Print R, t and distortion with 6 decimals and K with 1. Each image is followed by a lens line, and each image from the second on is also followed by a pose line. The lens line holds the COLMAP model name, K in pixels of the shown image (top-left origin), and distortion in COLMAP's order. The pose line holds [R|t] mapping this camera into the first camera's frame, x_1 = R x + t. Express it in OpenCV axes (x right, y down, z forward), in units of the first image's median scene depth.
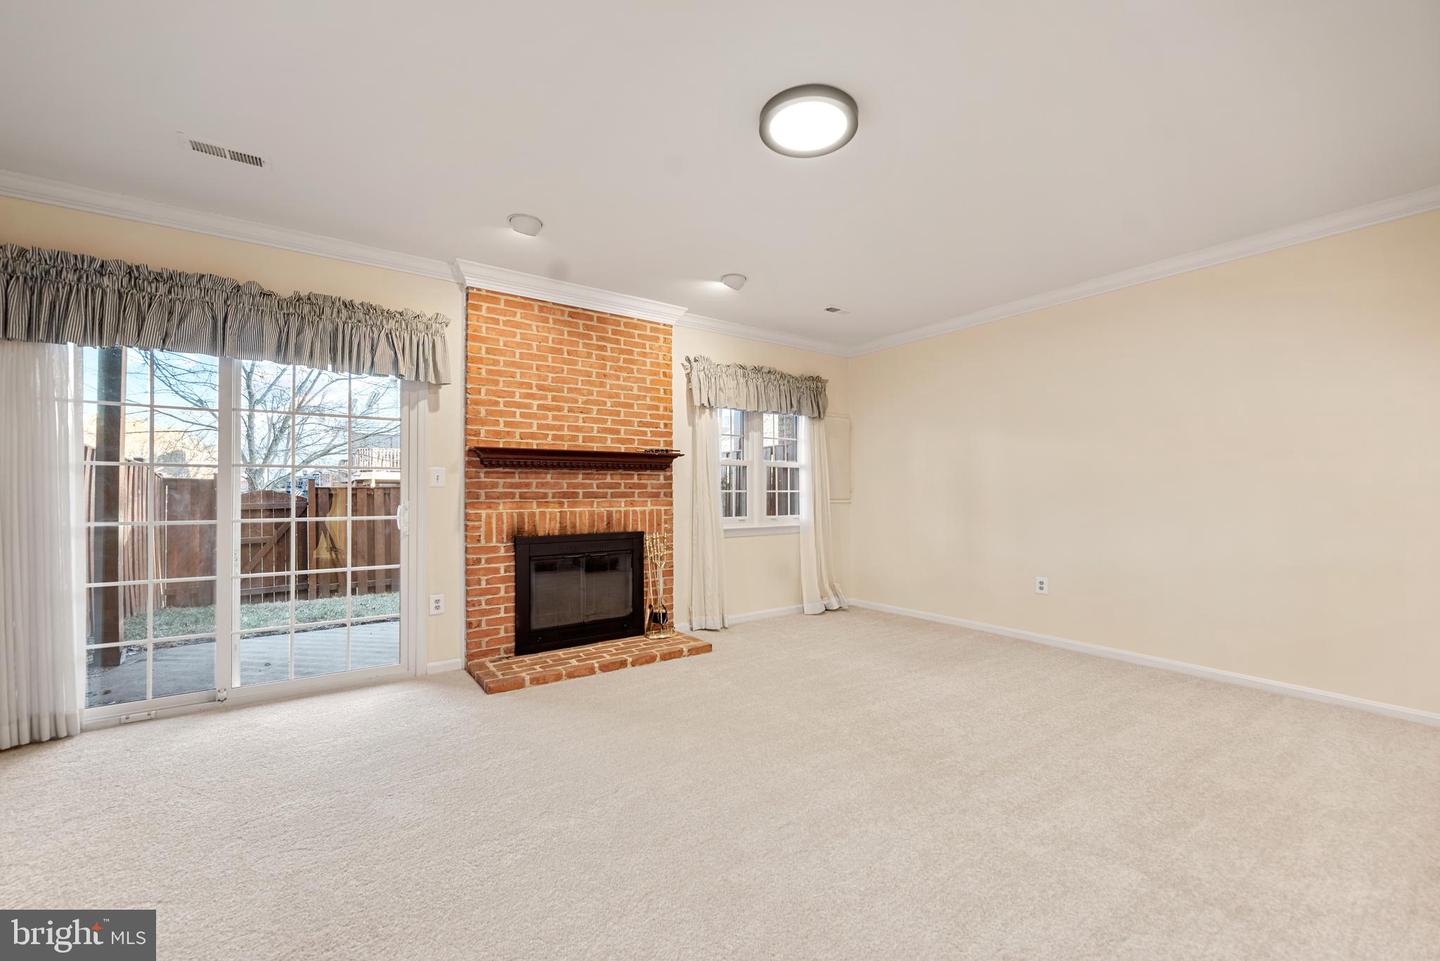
lens RADIAL K [[564.4, 0, 718.7], [0, 564.4, 487.4], [0, 0, 1]] dist [-0.000462, -0.000831]
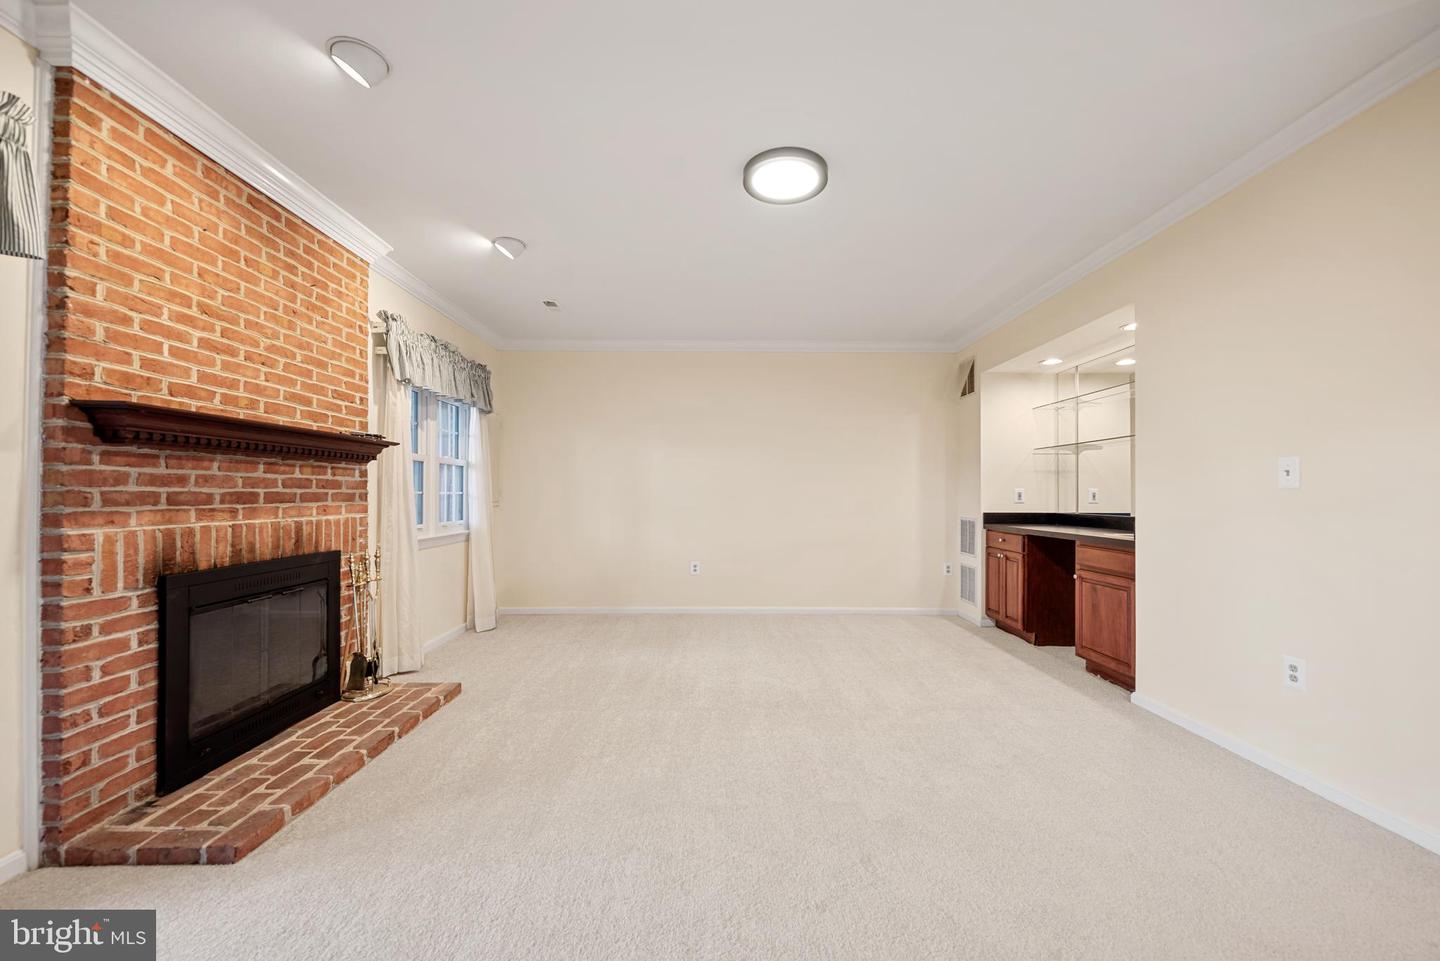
lens RADIAL K [[564.4, 0, 718.7], [0, 564.4, 487.4], [0, 0, 1]] dist [-0.000462, -0.000831]
pose [[0.570083, 0.013565, 0.821475, -0.480073], [-0.011132, 0.999899, -0.008787, 0.002191], [-0.821511, -0.004135, 0.570177, 0.246947]]
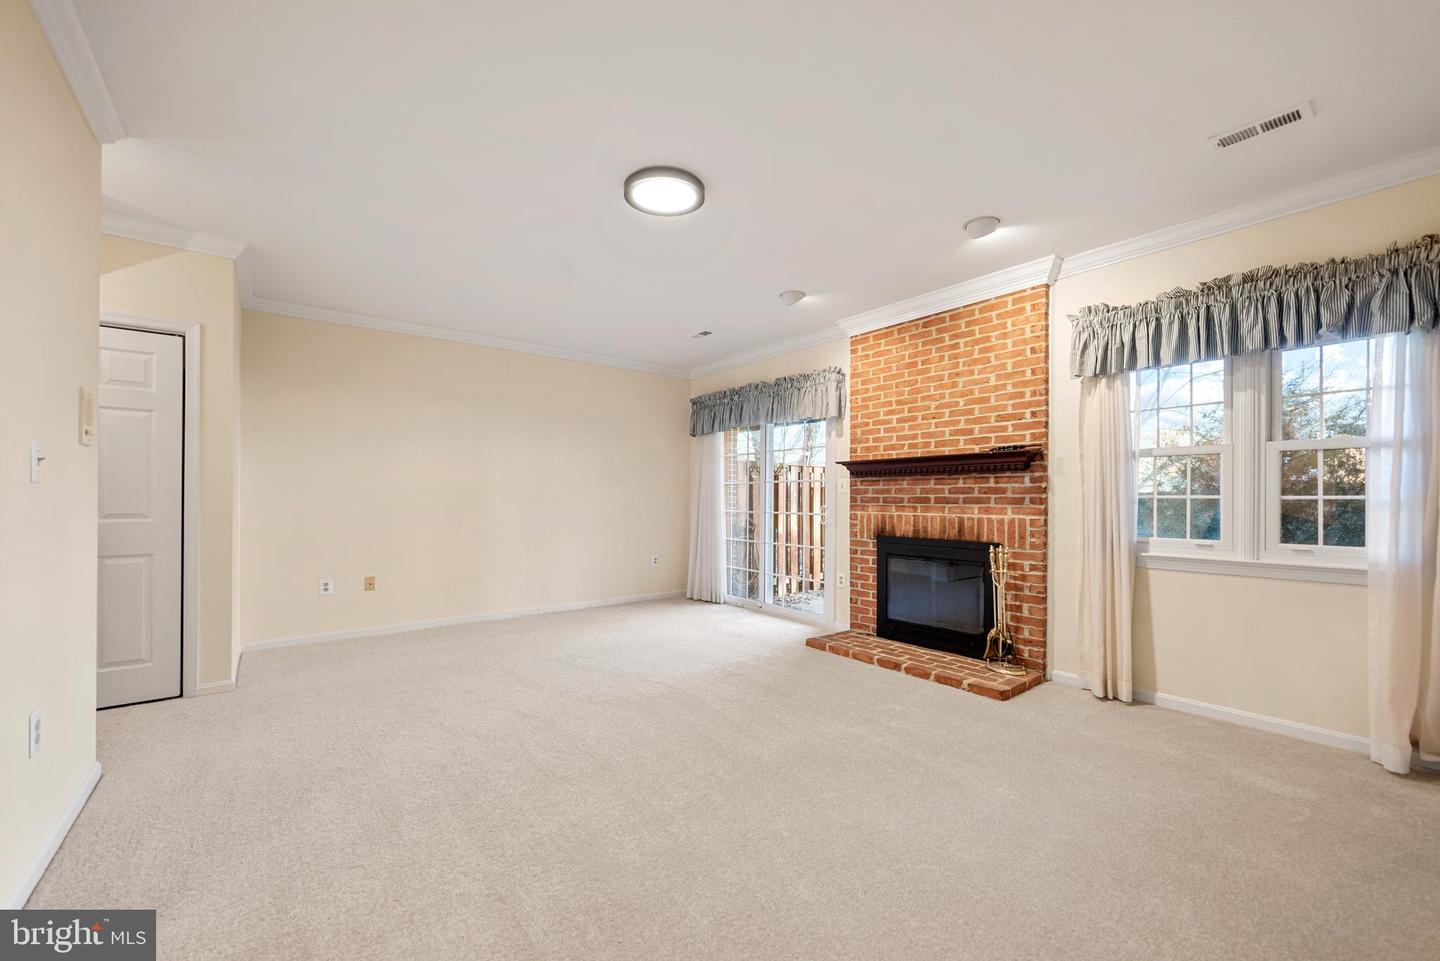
lens RADIAL K [[577.0, 0, 730.1], [0, 577.0, 495.8], [0, 0, 1]] dist [0.000559, 0.000110]
pose [[0.071944, -0.000624, -0.997408, 0.782541], [0.004862, 0.999988, -0.000275, 0.004208], [0.997397, -0.004830, 0.071946, 0.582131]]
